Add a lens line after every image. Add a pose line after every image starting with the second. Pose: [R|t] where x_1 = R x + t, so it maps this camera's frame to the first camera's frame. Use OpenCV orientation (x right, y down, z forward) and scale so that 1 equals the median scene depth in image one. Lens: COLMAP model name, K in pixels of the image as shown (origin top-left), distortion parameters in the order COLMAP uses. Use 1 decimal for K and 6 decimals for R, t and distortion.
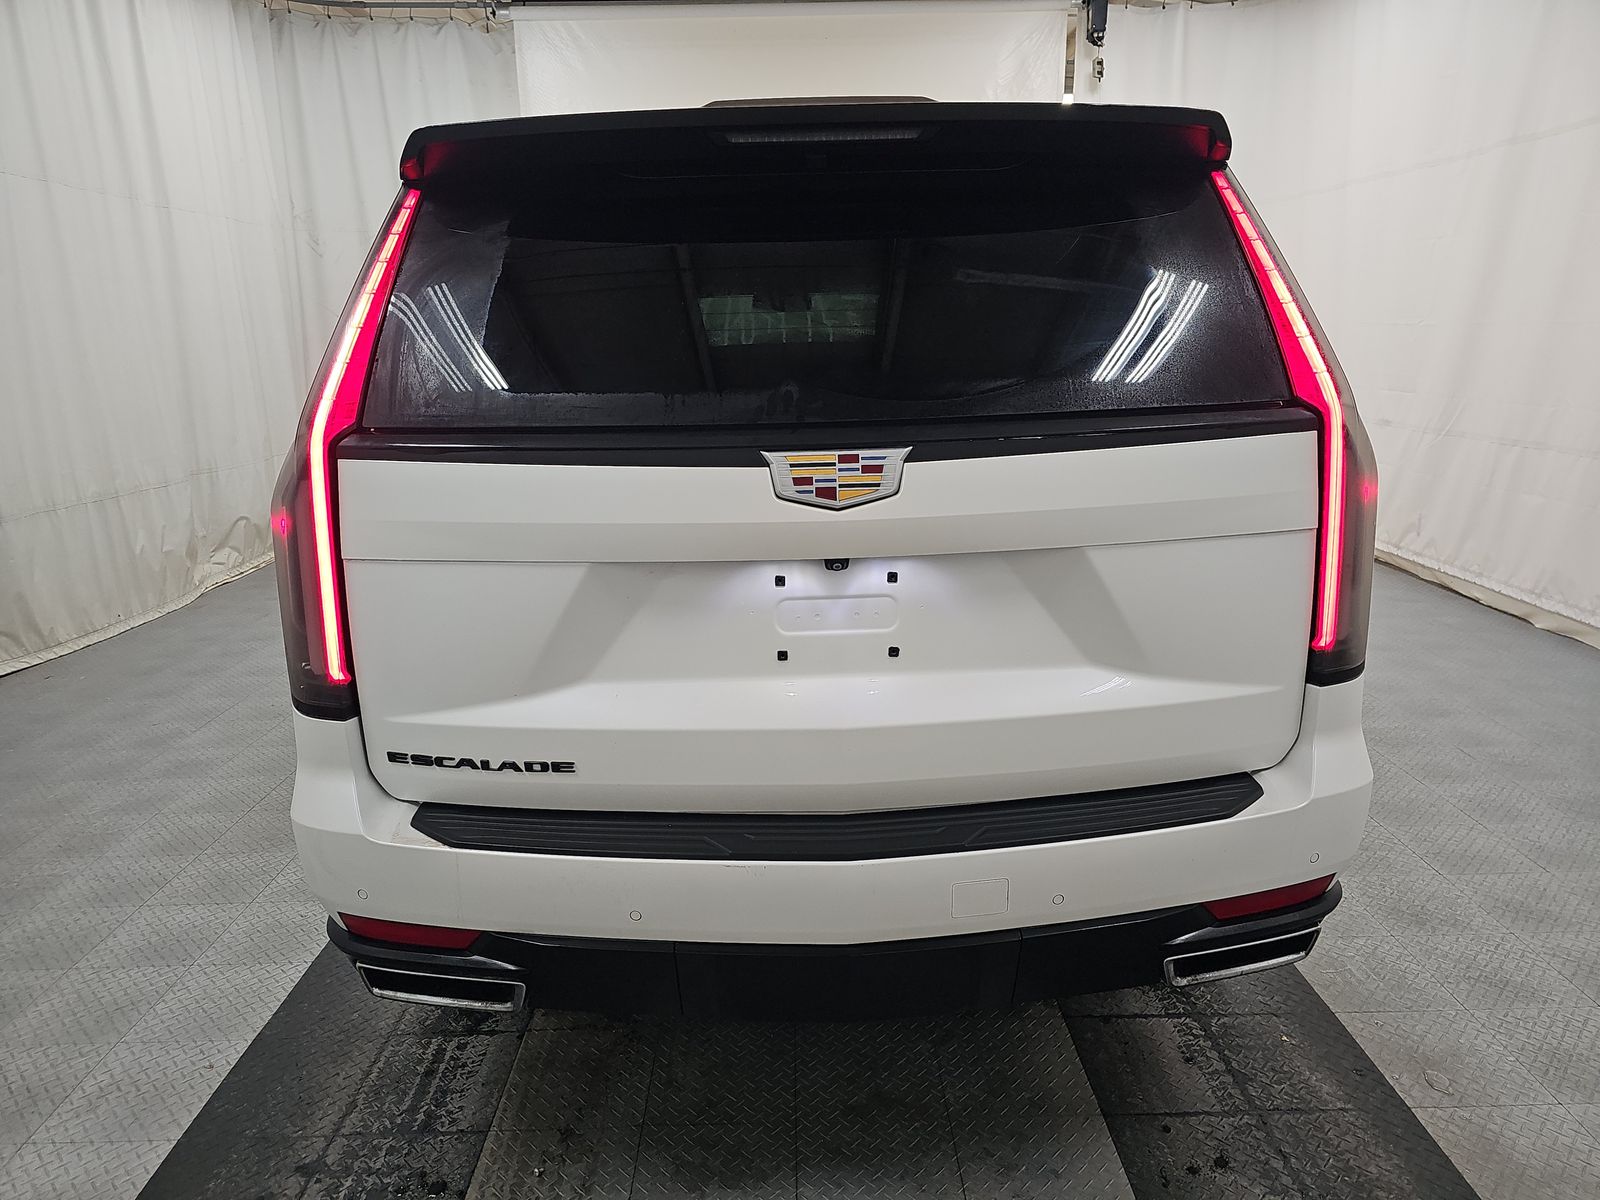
lens RADIAL K [[1094.5, 0, 800.0], [0, 1094.5, 600.0], [0, 0, 1]] dist [0.004146, -0.001111]
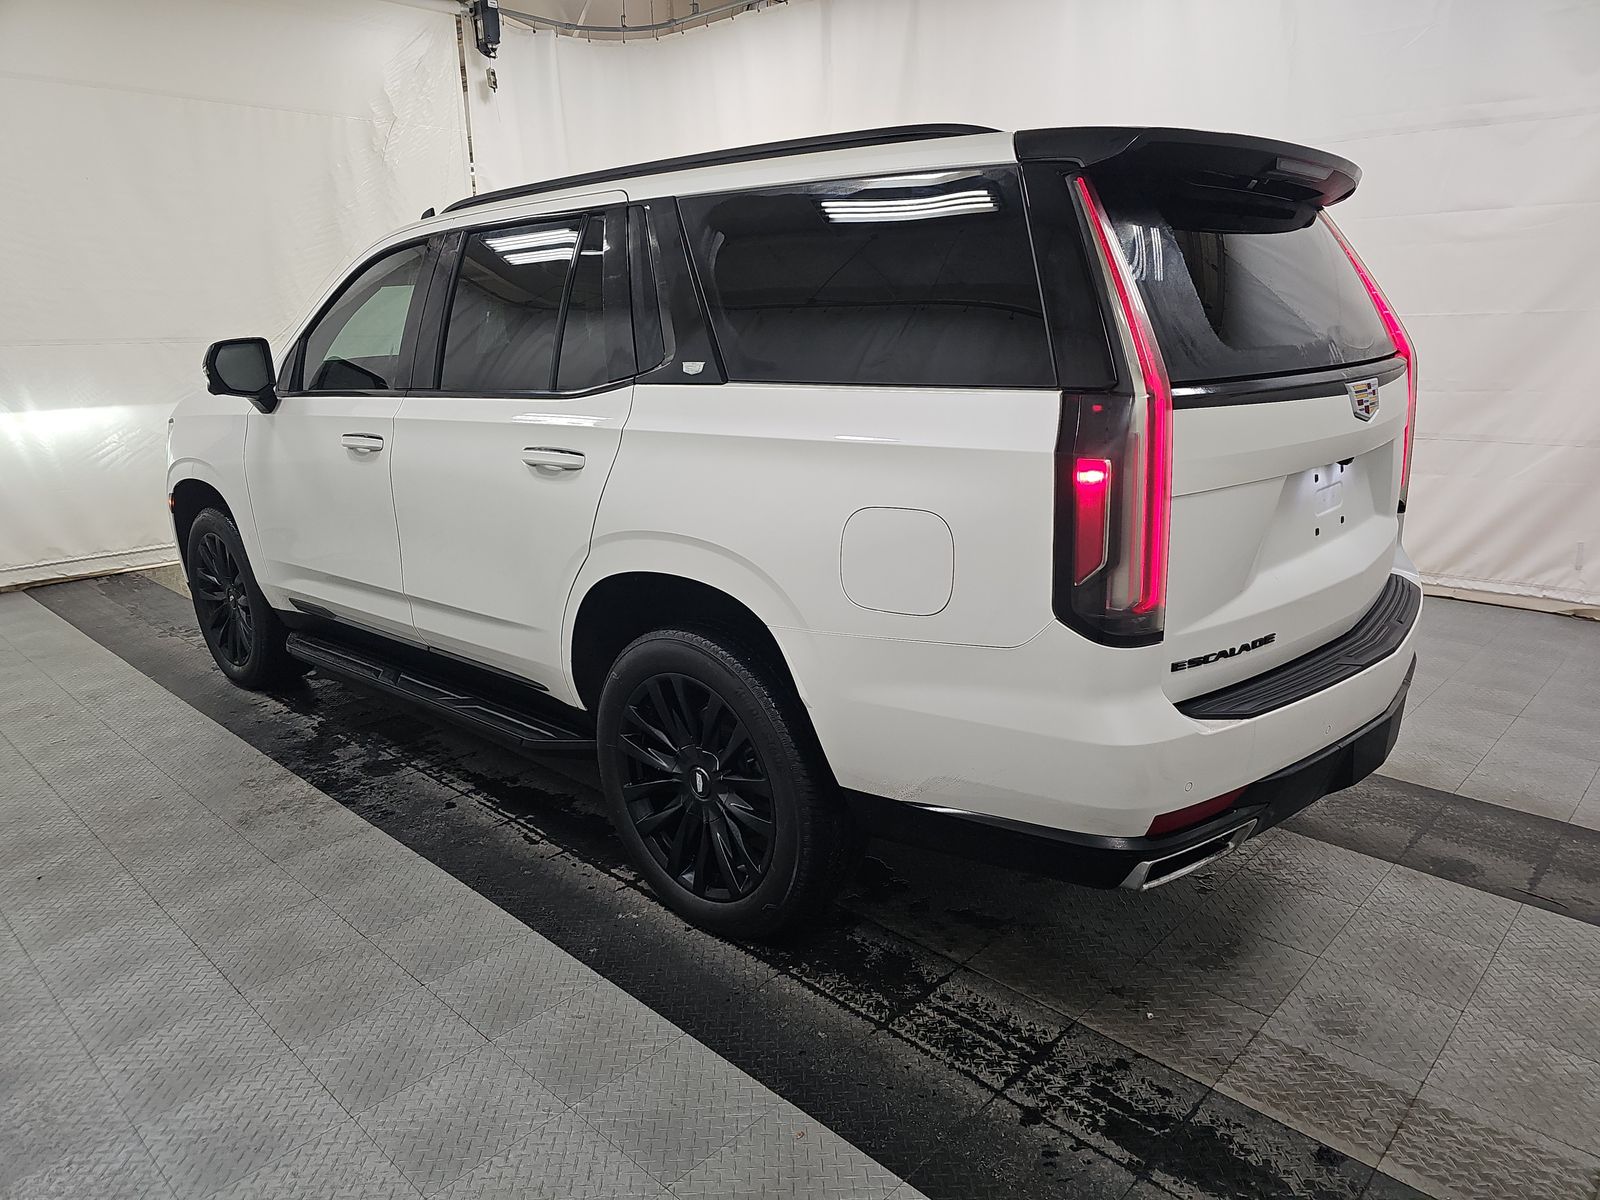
lens RADIAL K [[1094.5, 0, 800.0], [0, 1094.5, 600.0], [0, 0, 1]] dist [0.004146, -0.001111]
pose [[0.697178, -0.174591, 0.695314, -1.165159], [0.181898, 0.981233, 0.063999, -0.058758], [-0.693438, 0.081857, 0.715851, 0.355303]]
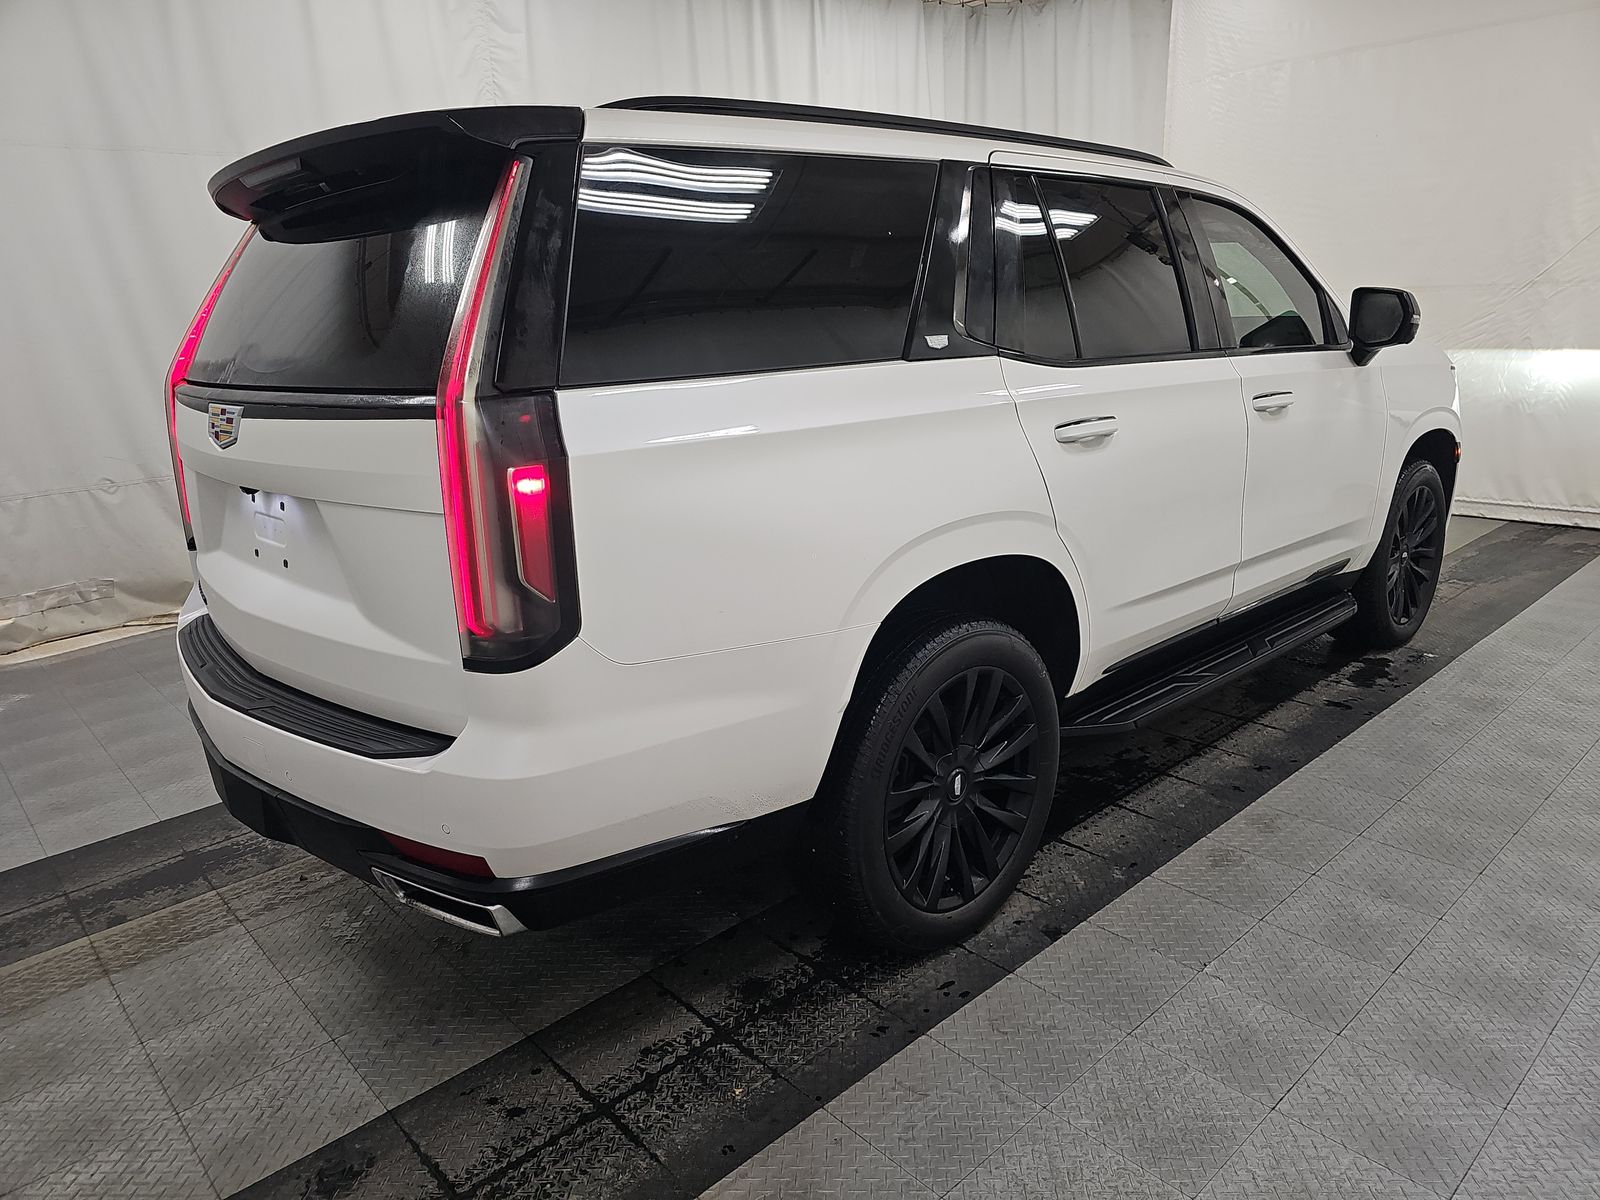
lens RADIAL K [[1094.5, 0, 800.0], [0, 1094.5, 600.0], [0, 0, 1]] dist [0.004146, -0.001111]
pose [[0.652692, 0.185523, -0.734557, 1.172444], [-0.153525, 0.981827, 0.111559, -0.119336], [0.741905, 0.039959, 0.669313, 0.454786]]
